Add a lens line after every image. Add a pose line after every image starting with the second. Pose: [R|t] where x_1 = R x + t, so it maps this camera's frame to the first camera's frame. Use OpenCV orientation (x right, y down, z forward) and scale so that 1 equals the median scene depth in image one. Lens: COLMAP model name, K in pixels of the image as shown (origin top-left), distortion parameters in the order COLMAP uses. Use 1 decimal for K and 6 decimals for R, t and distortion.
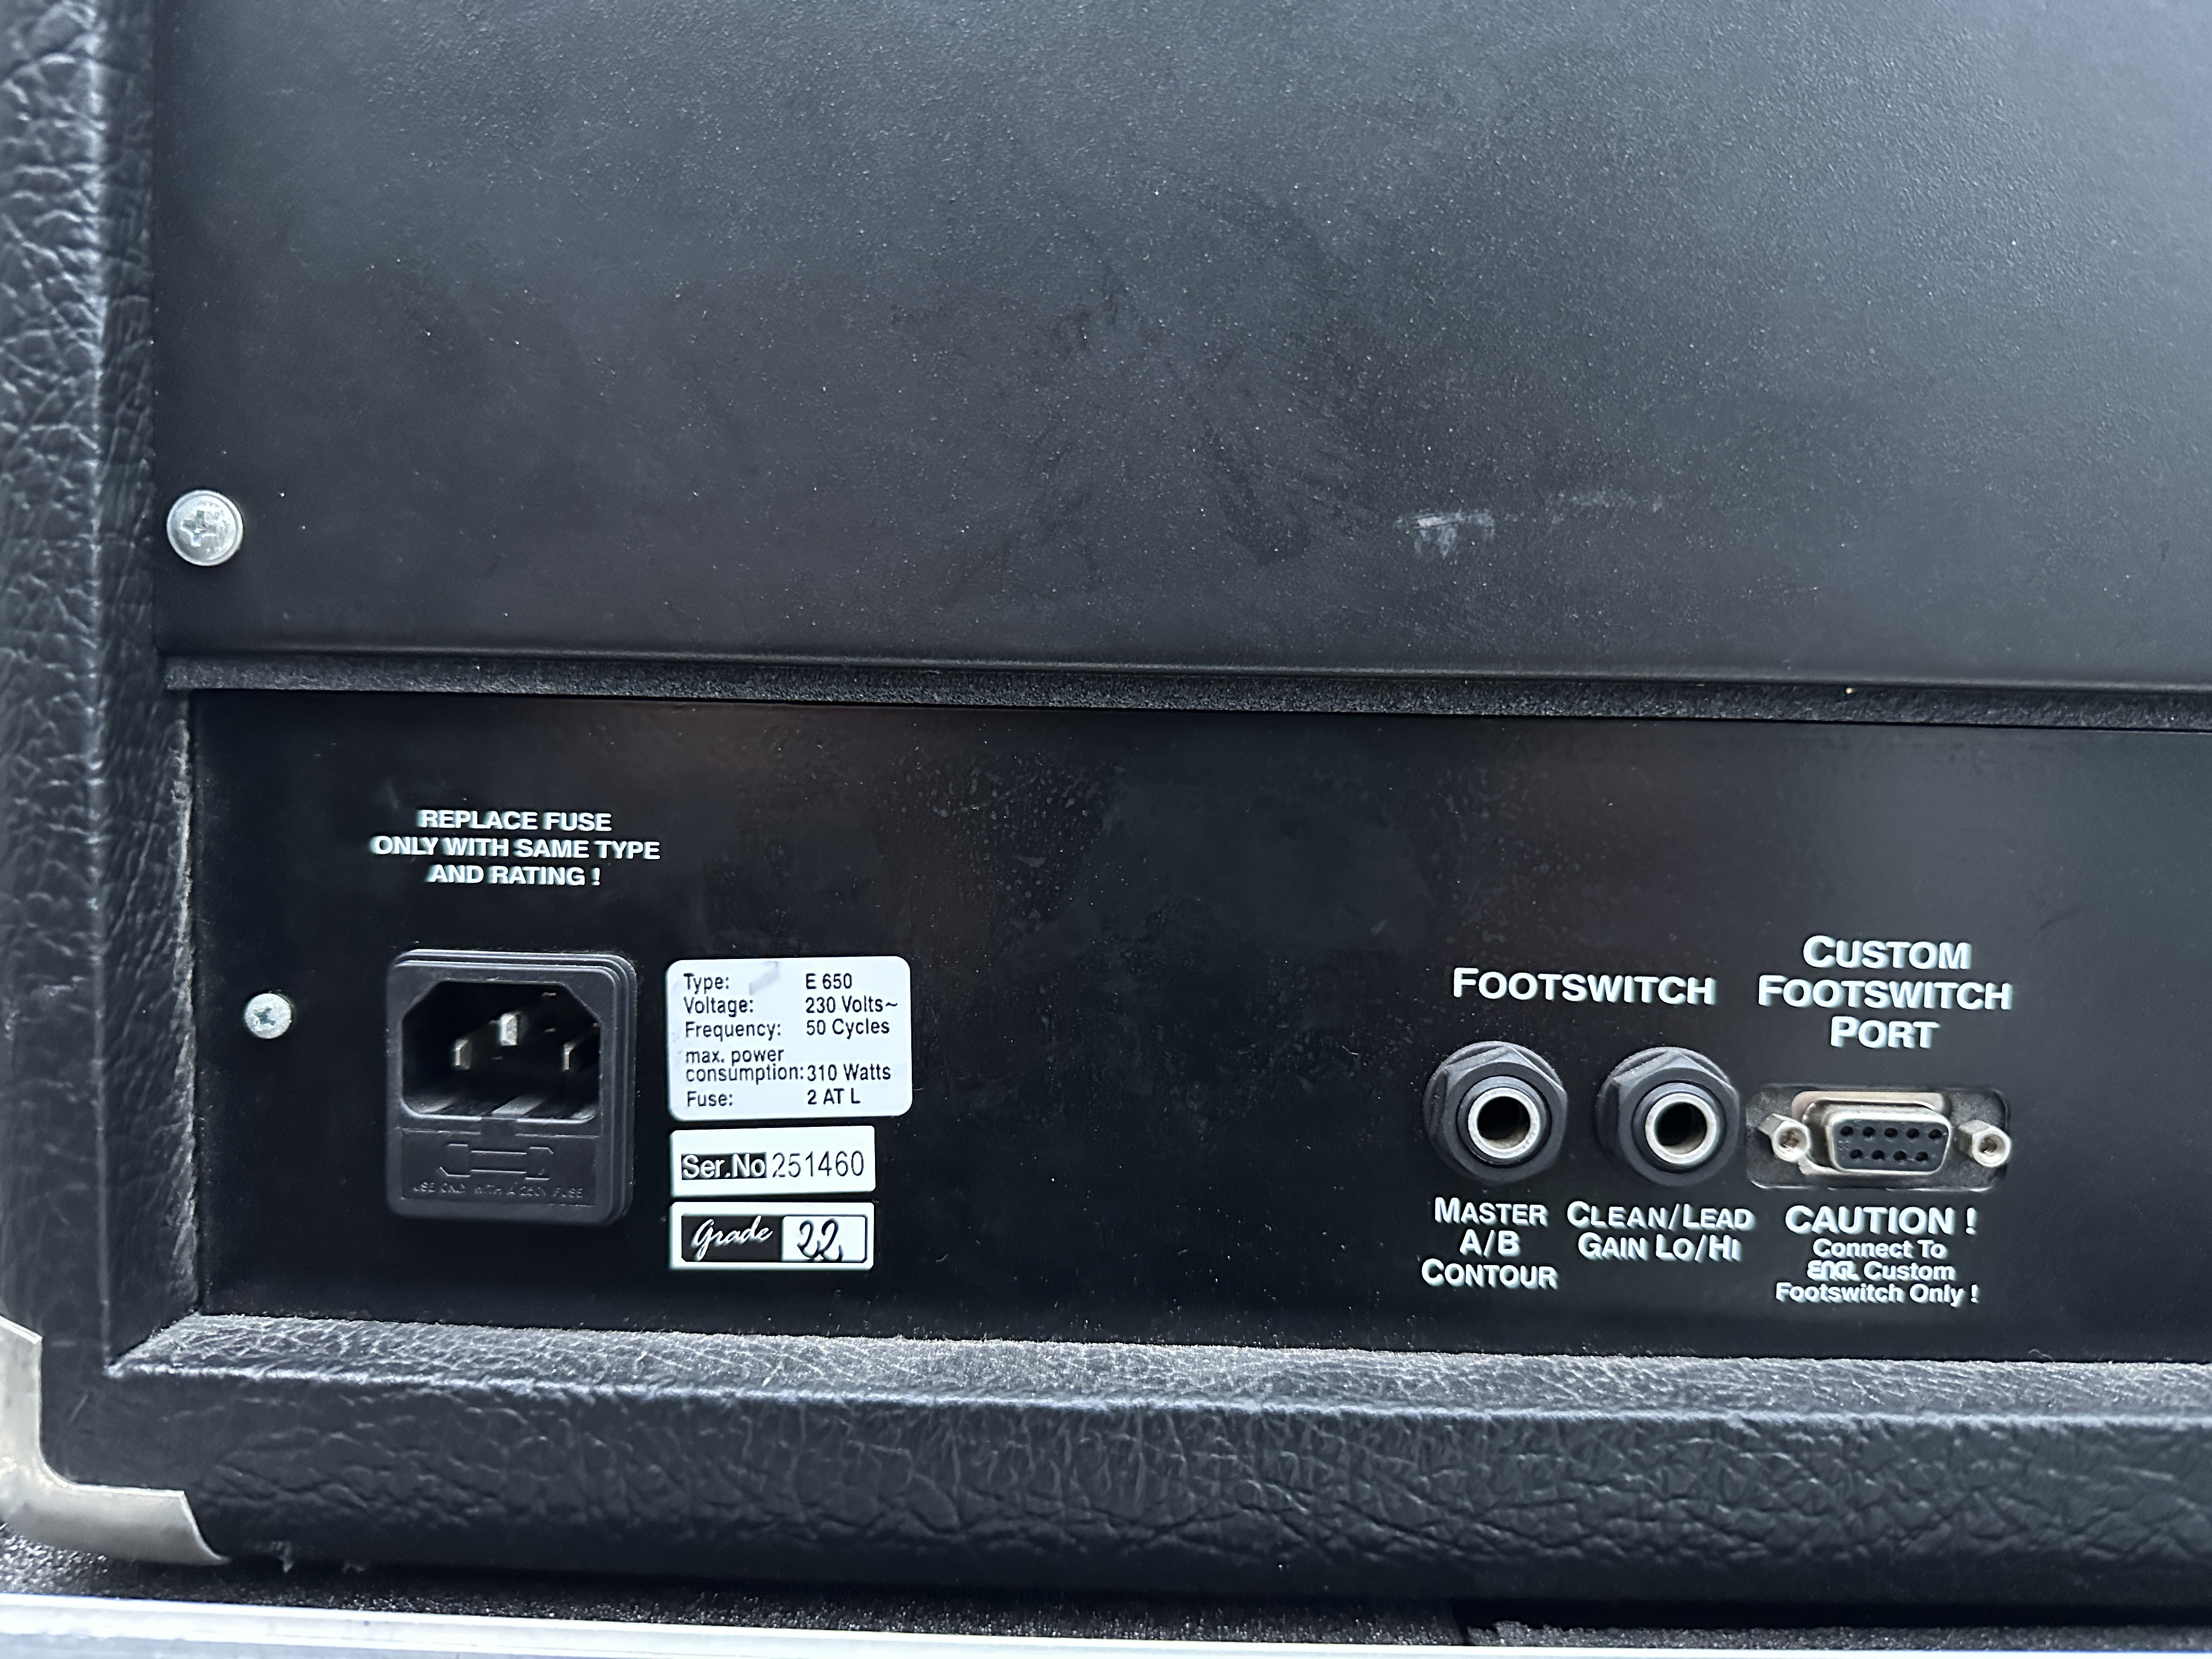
lens RADIAL K [[1542.0, 0, 1050.5], [0, 1542.0, 796.4], [0, 0, 1]] dist [0.028190, -0.035396]
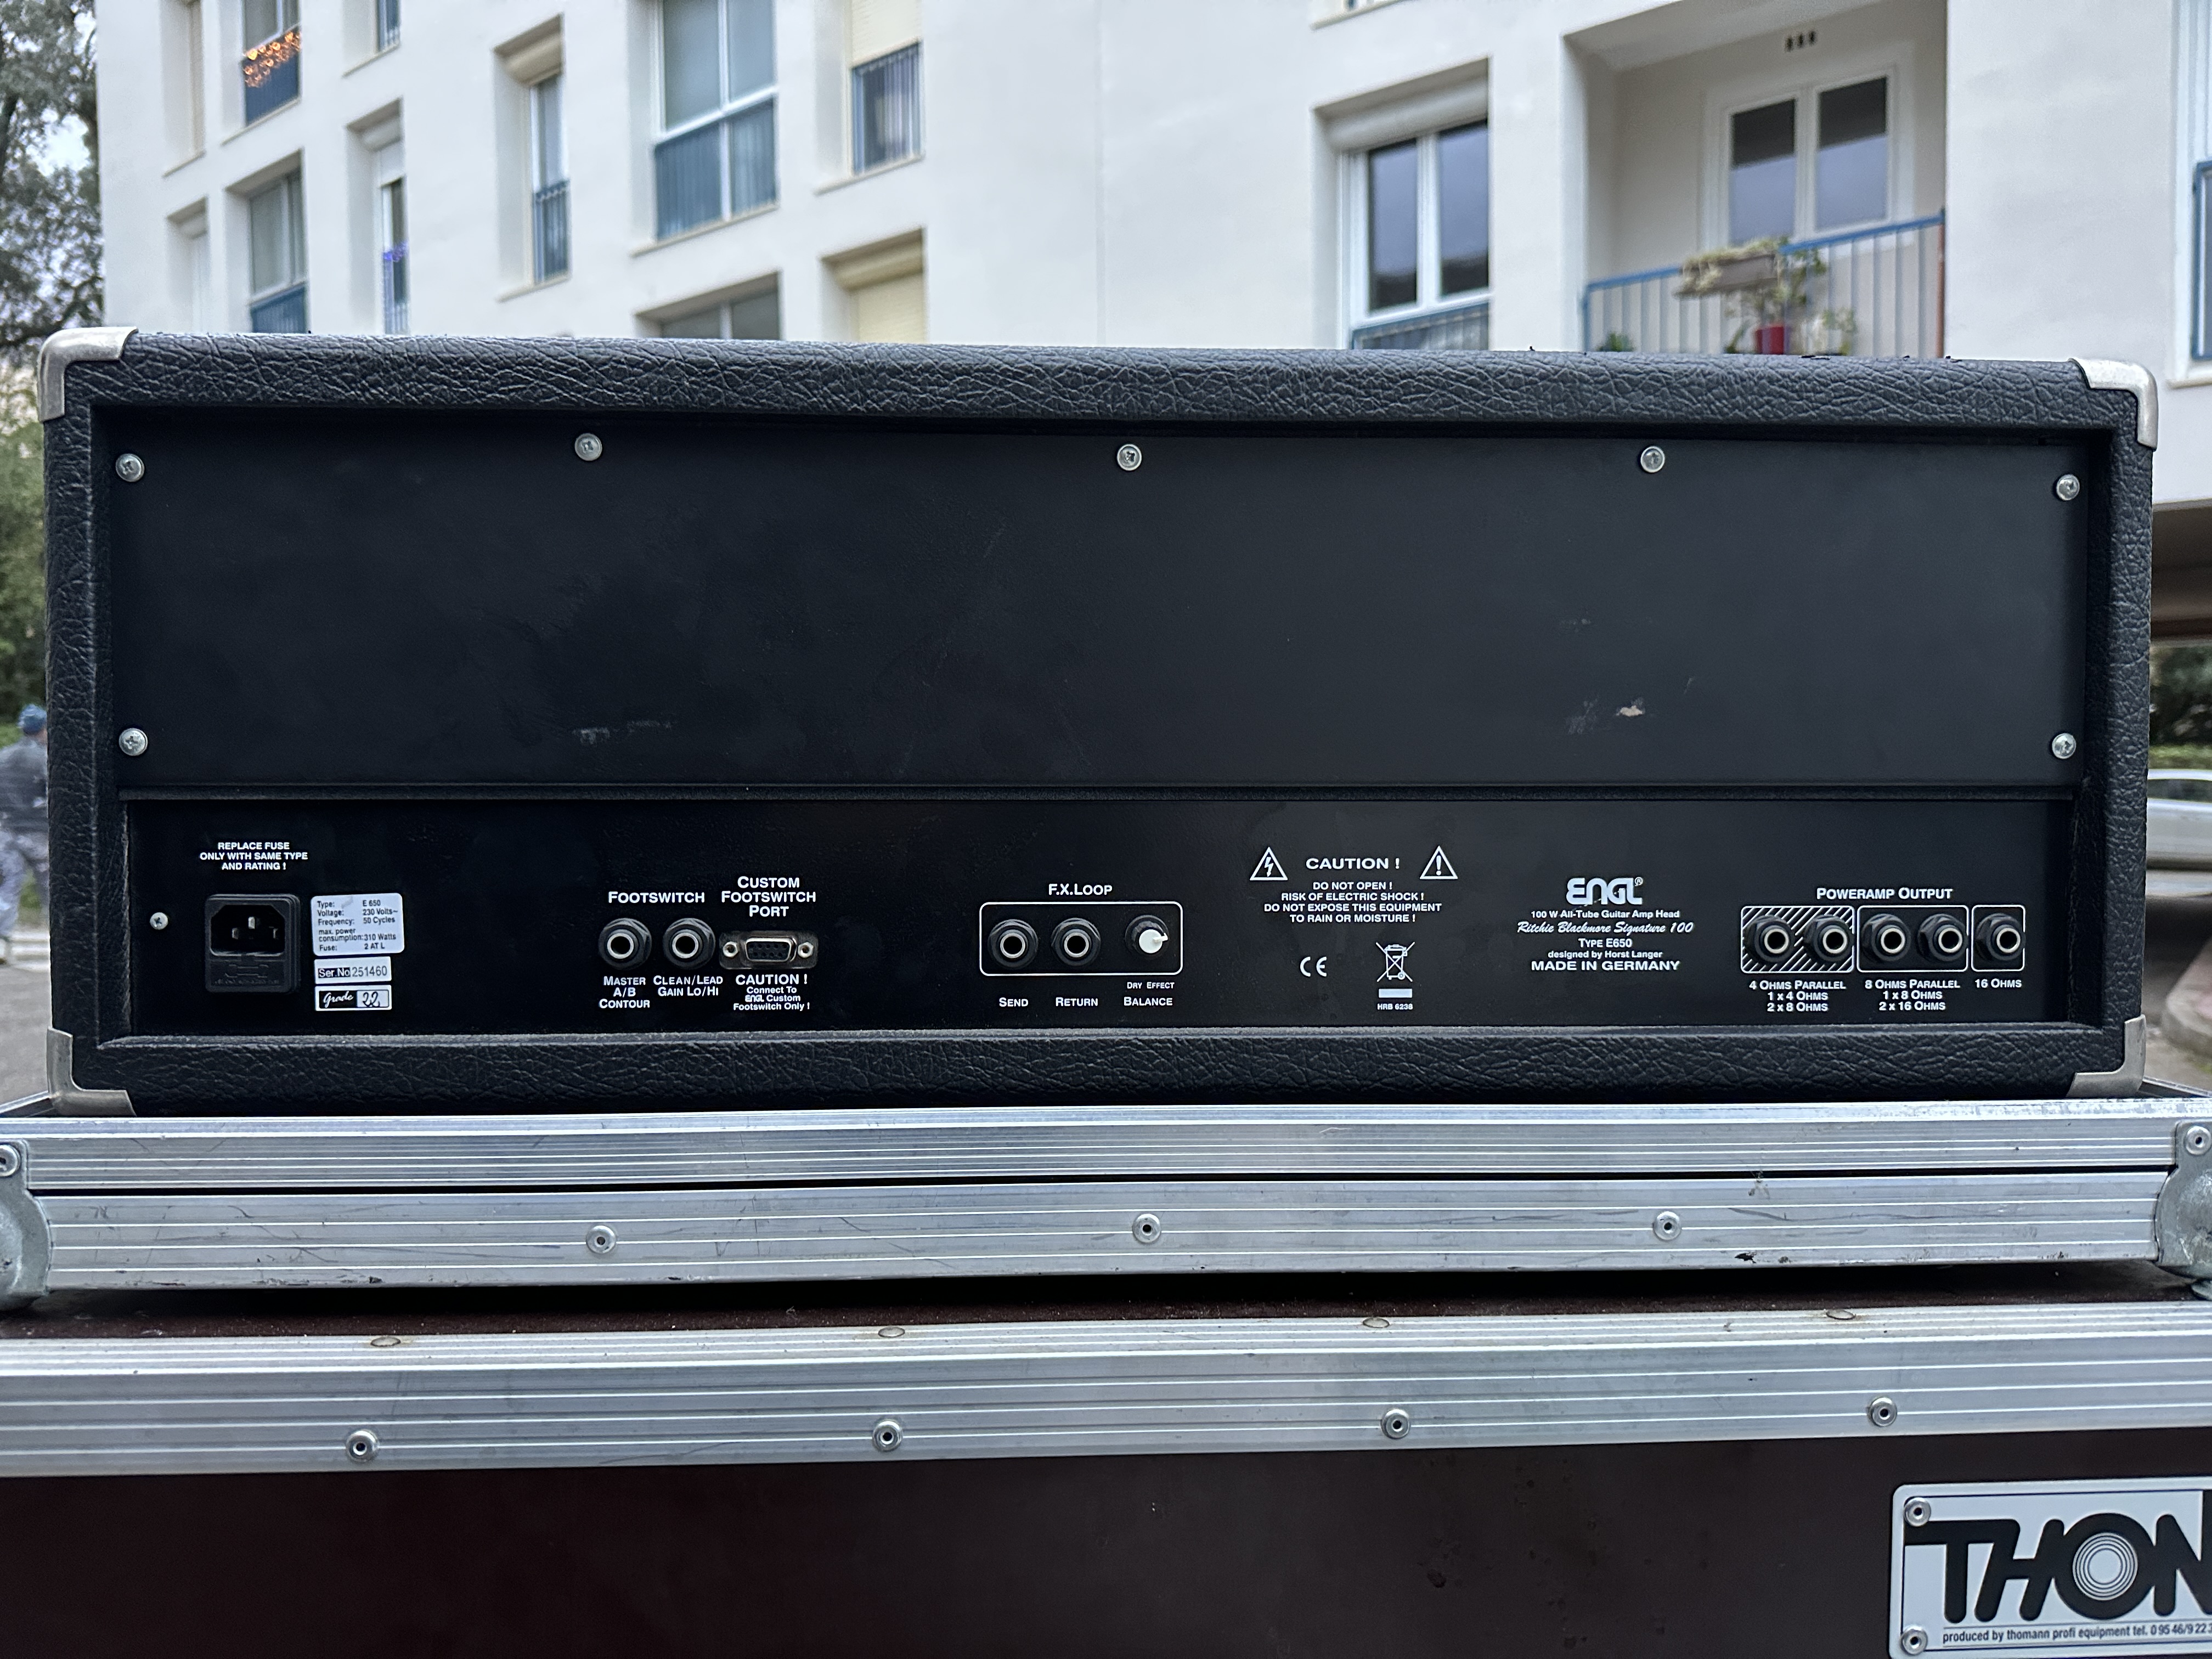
lens RADIAL K [[1542.0, 0, 1115.6], [0, 1542.0, 813.0], [0, 0, 1]] dist [0.028190, -0.035396]
pose [[0.997824, -0.021768, 0.062237, 0.988453], [0.023274, 0.999451, -0.023569, 0.057297], [-0.061690, 0.024967, 0.997783, -1.791946]]
